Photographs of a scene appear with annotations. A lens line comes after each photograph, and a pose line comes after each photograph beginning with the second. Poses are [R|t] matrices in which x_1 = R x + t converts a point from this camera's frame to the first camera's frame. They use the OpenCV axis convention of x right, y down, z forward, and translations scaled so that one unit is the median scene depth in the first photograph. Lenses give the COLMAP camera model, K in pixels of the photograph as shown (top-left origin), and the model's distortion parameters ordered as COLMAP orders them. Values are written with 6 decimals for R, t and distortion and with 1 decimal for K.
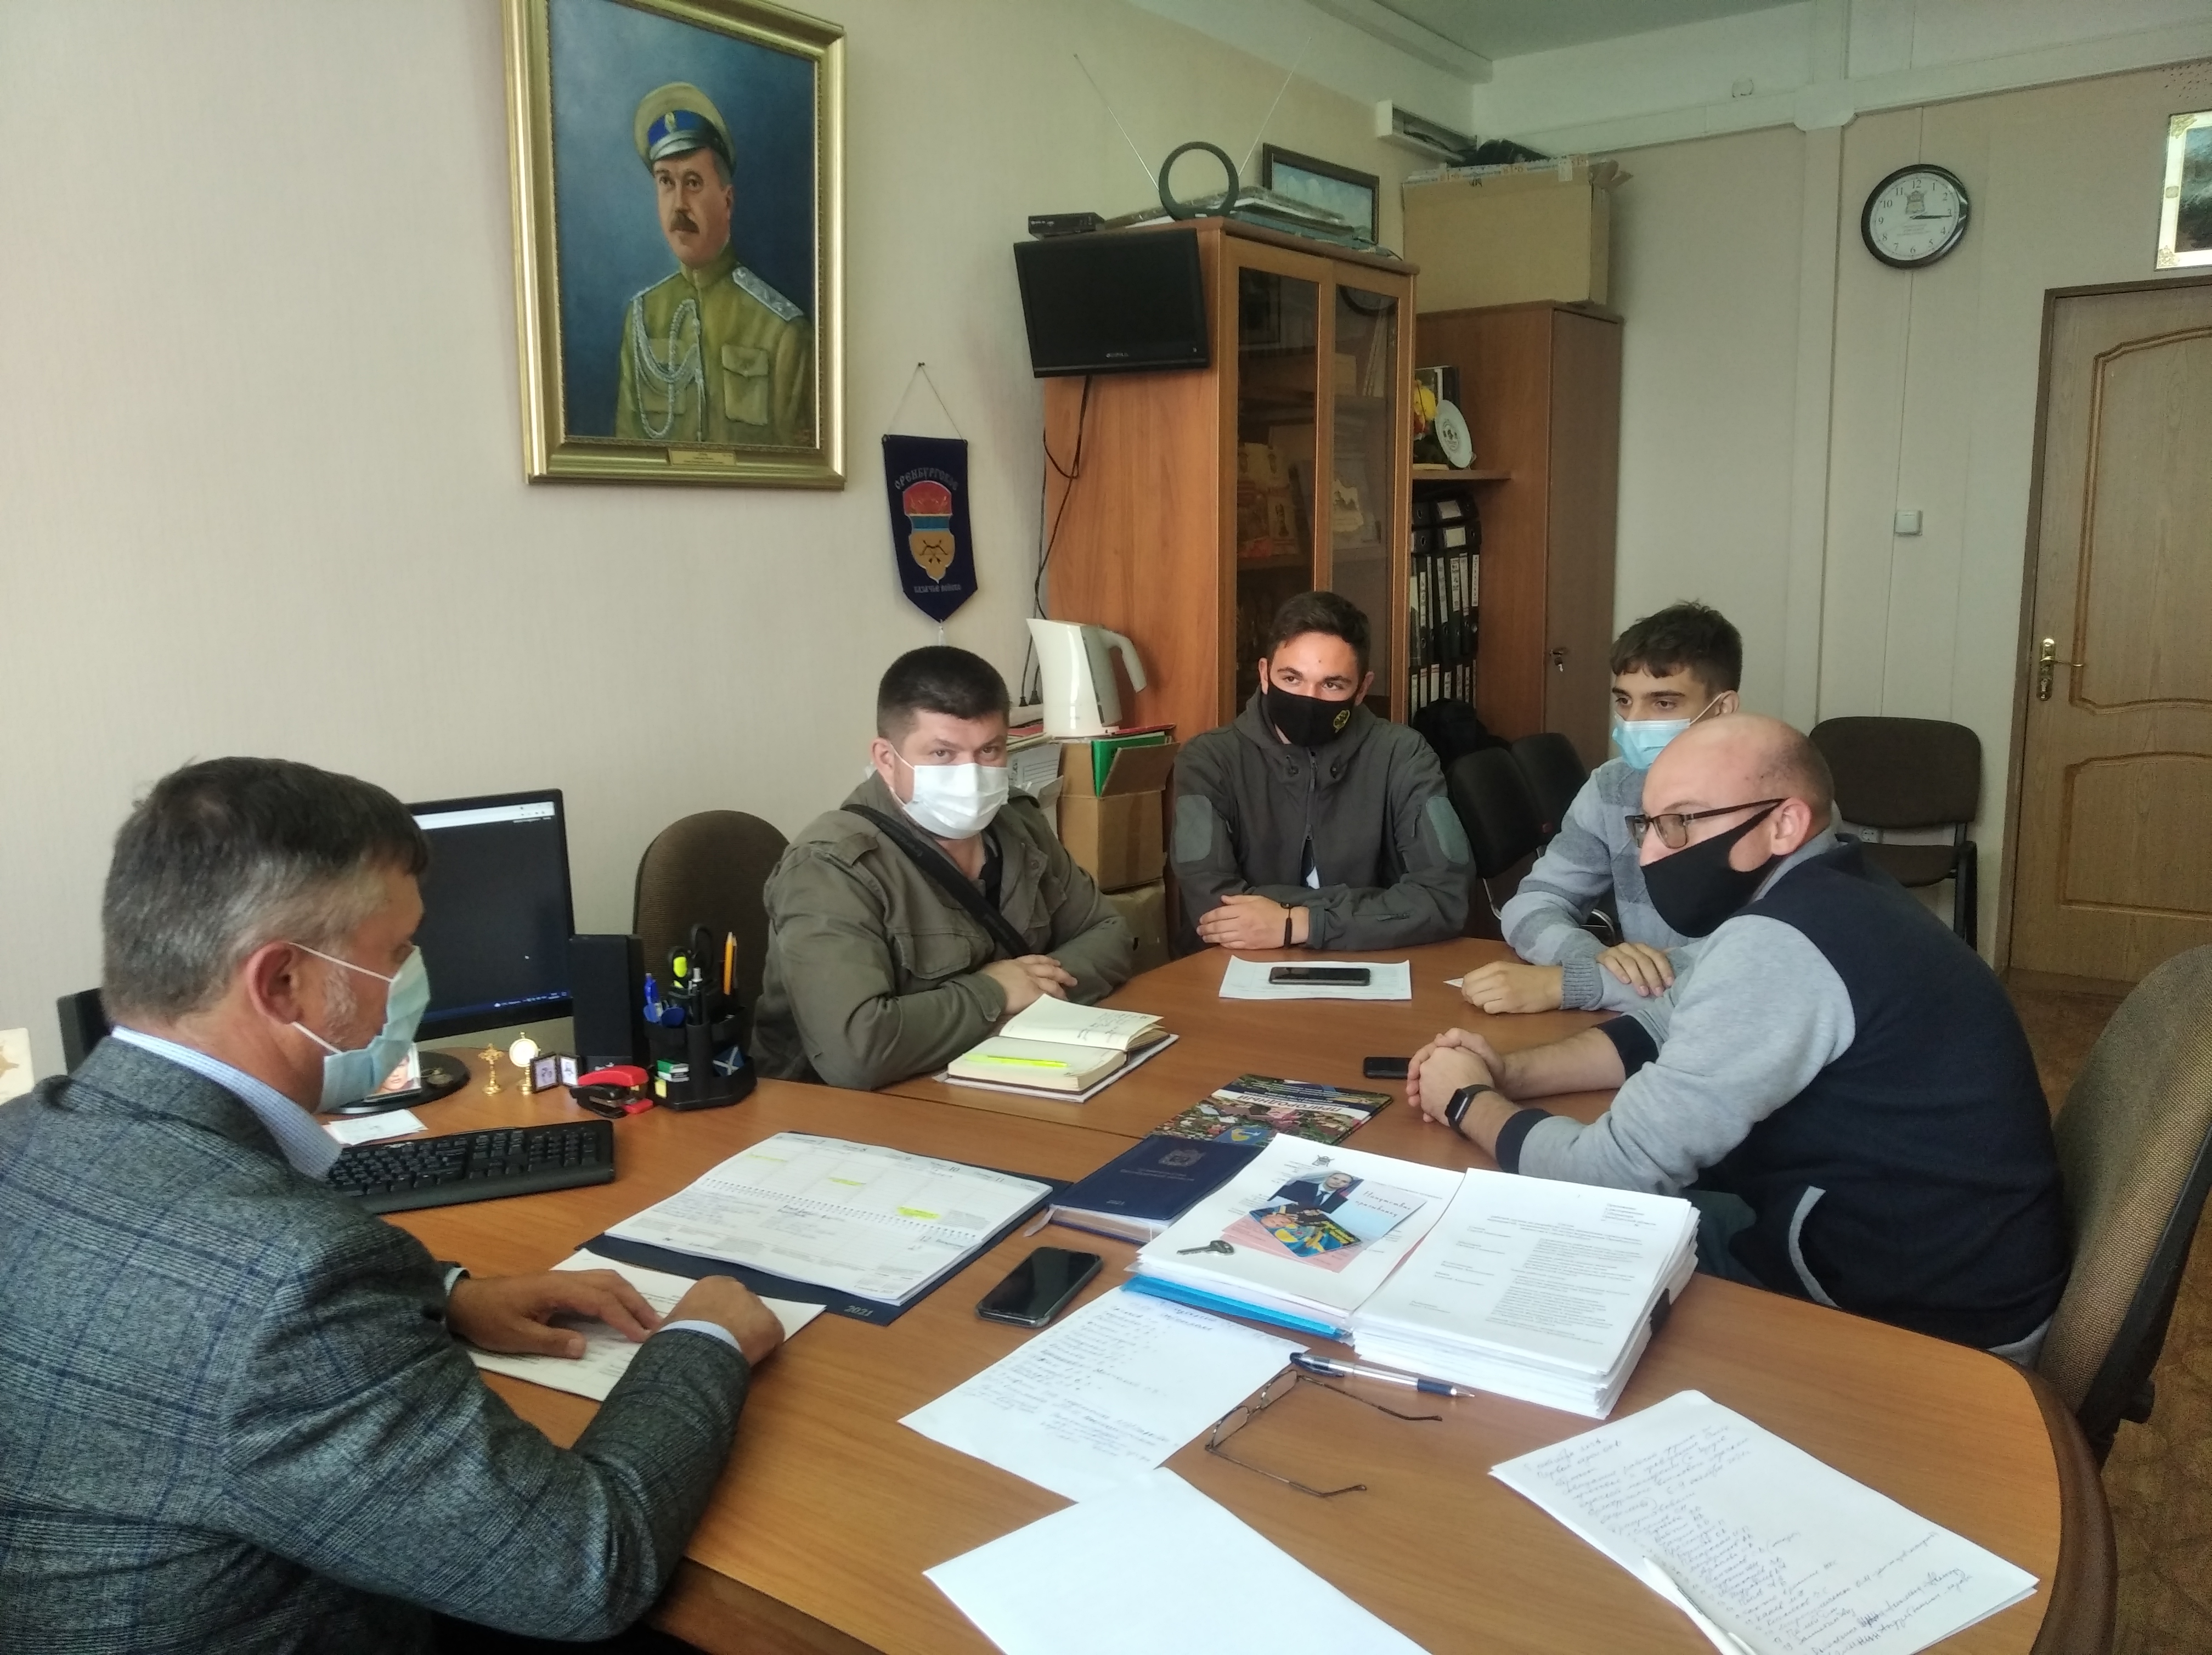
lens RADIAL K [[1843.5, 0, 1091.1], [0, 1843.5, 819.4], [0, 0, 1]] dist [0.064790, -0.059577]
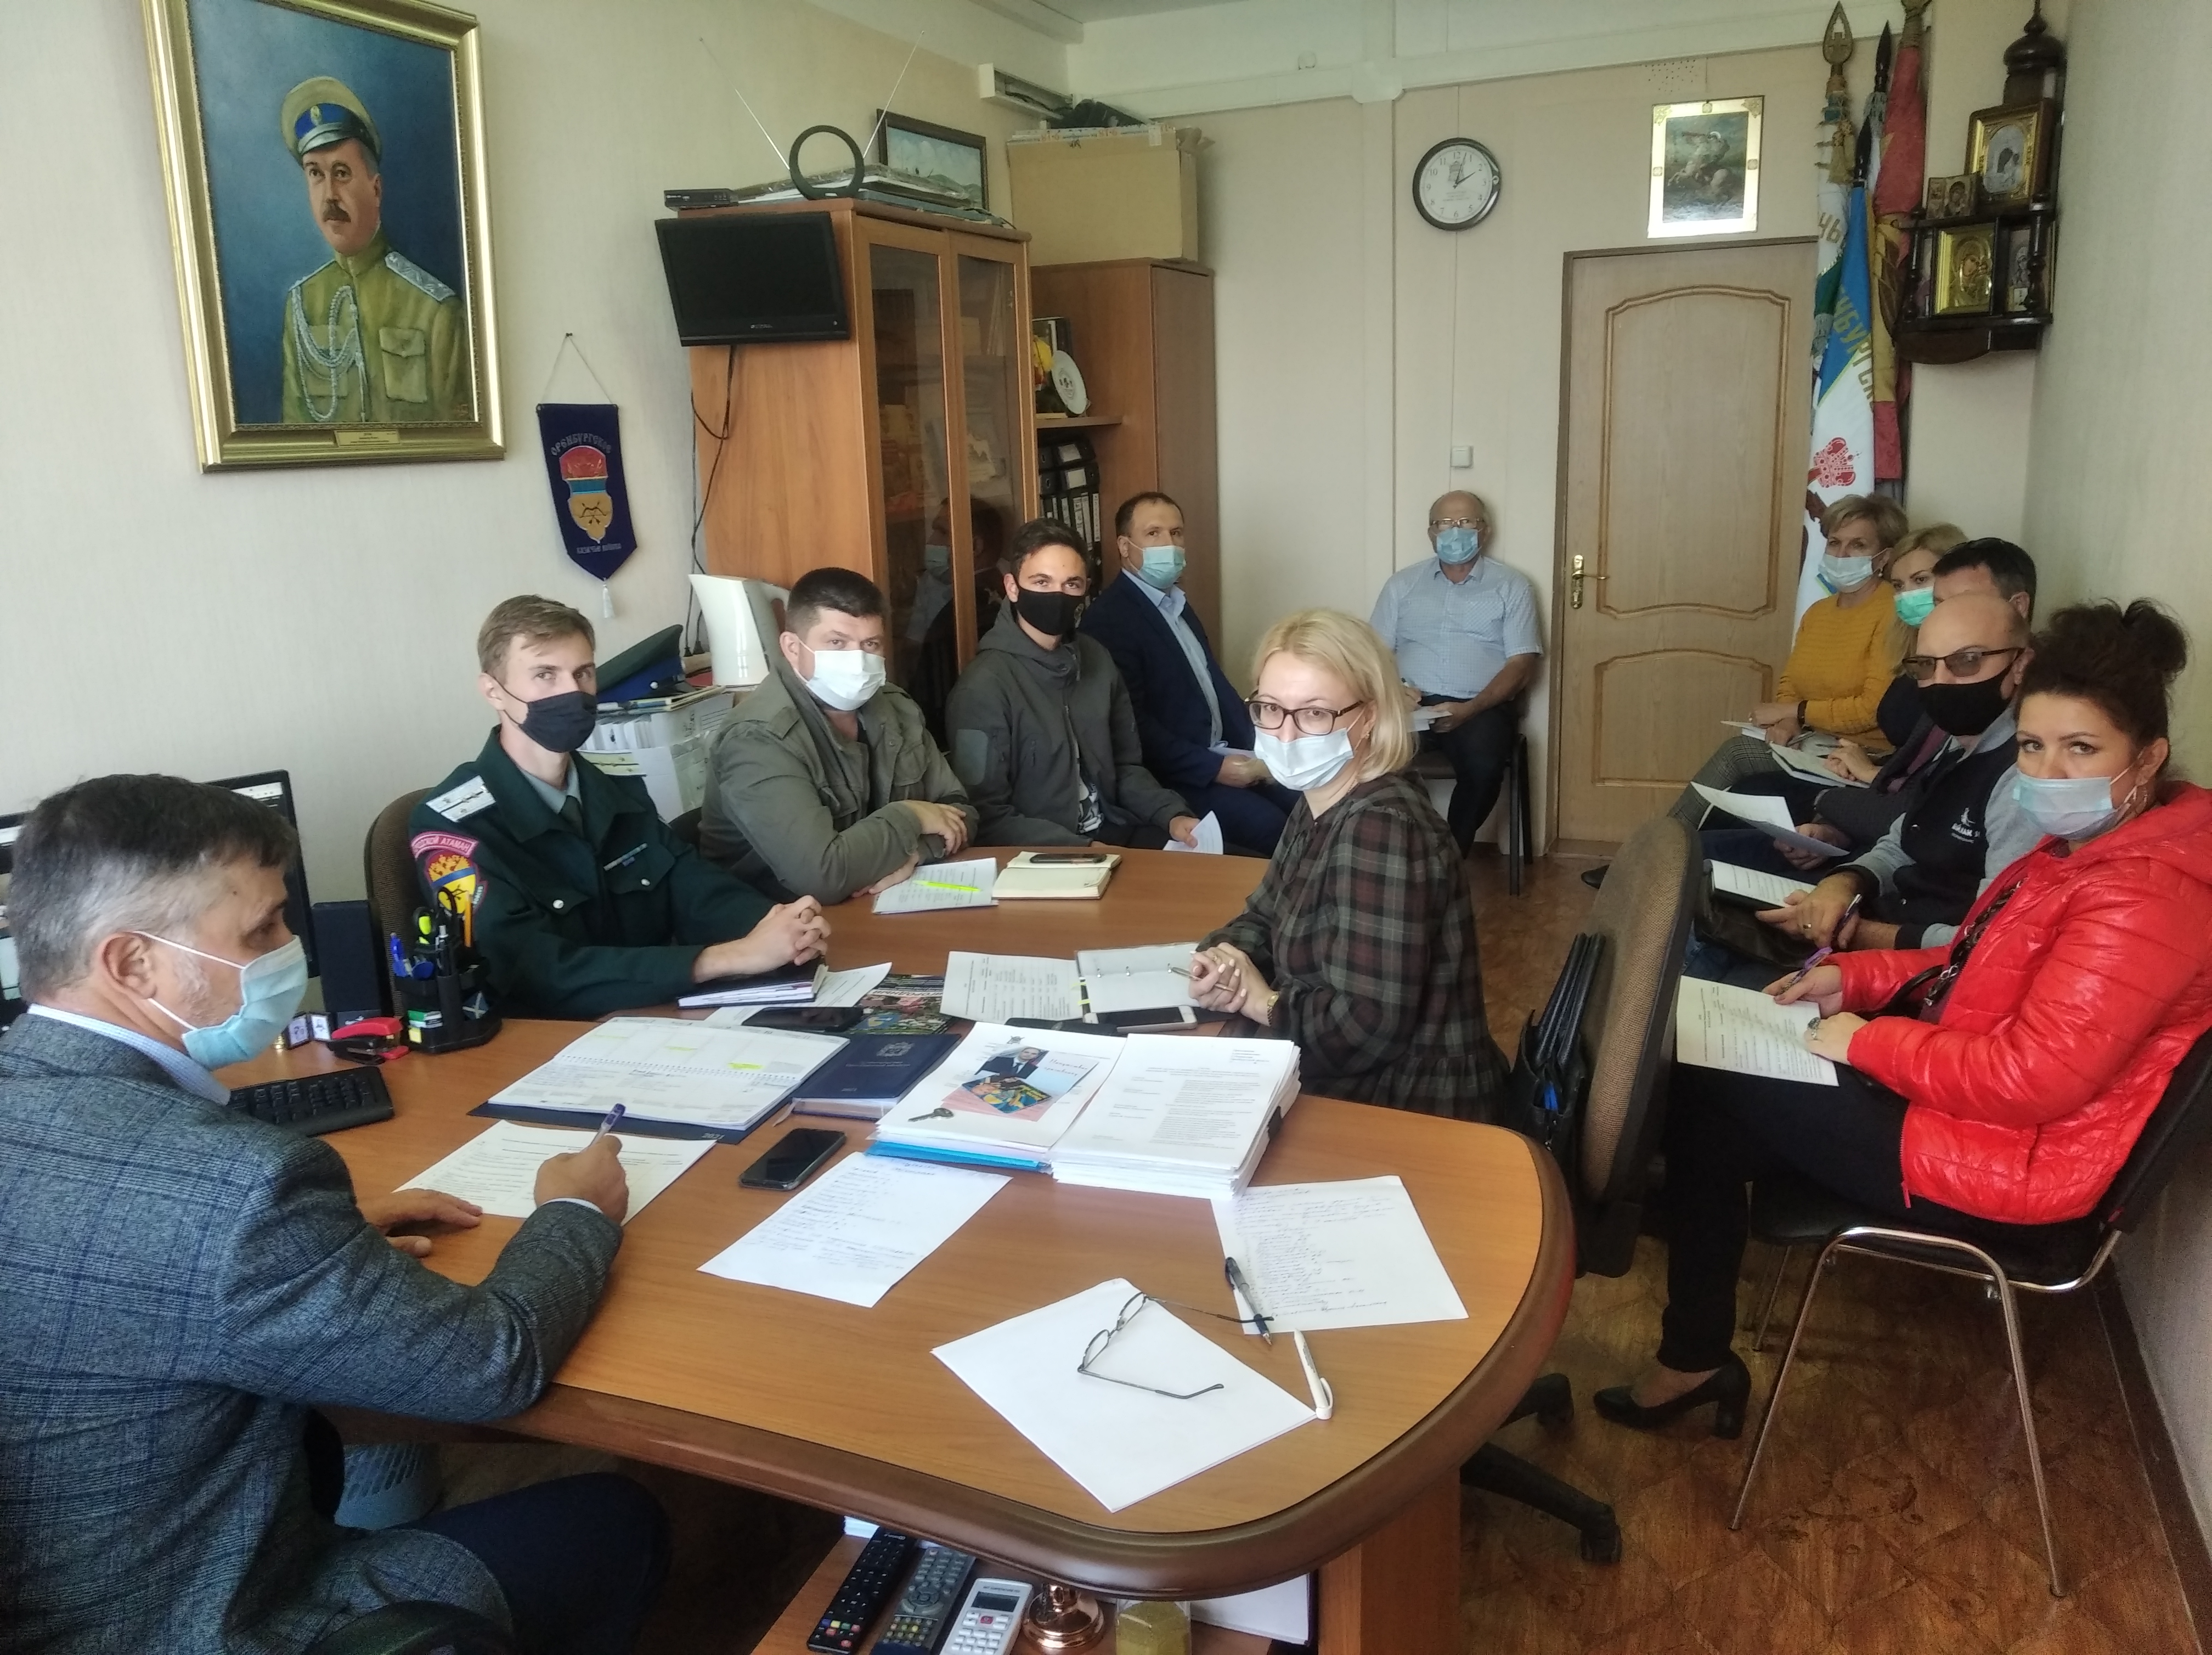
lens RADIAL K [[1843.5, 0, 1107.4], [0, 1843.5, 821.8], [0, 0, 1]] dist [0.064790, -0.059577]
pose [[0.977149, -0.063882, 0.202730, -0.030323], [0.054100, 0.997105, 0.053436, -0.013636], [-0.205557, -0.041247, 0.977776, -0.119803]]
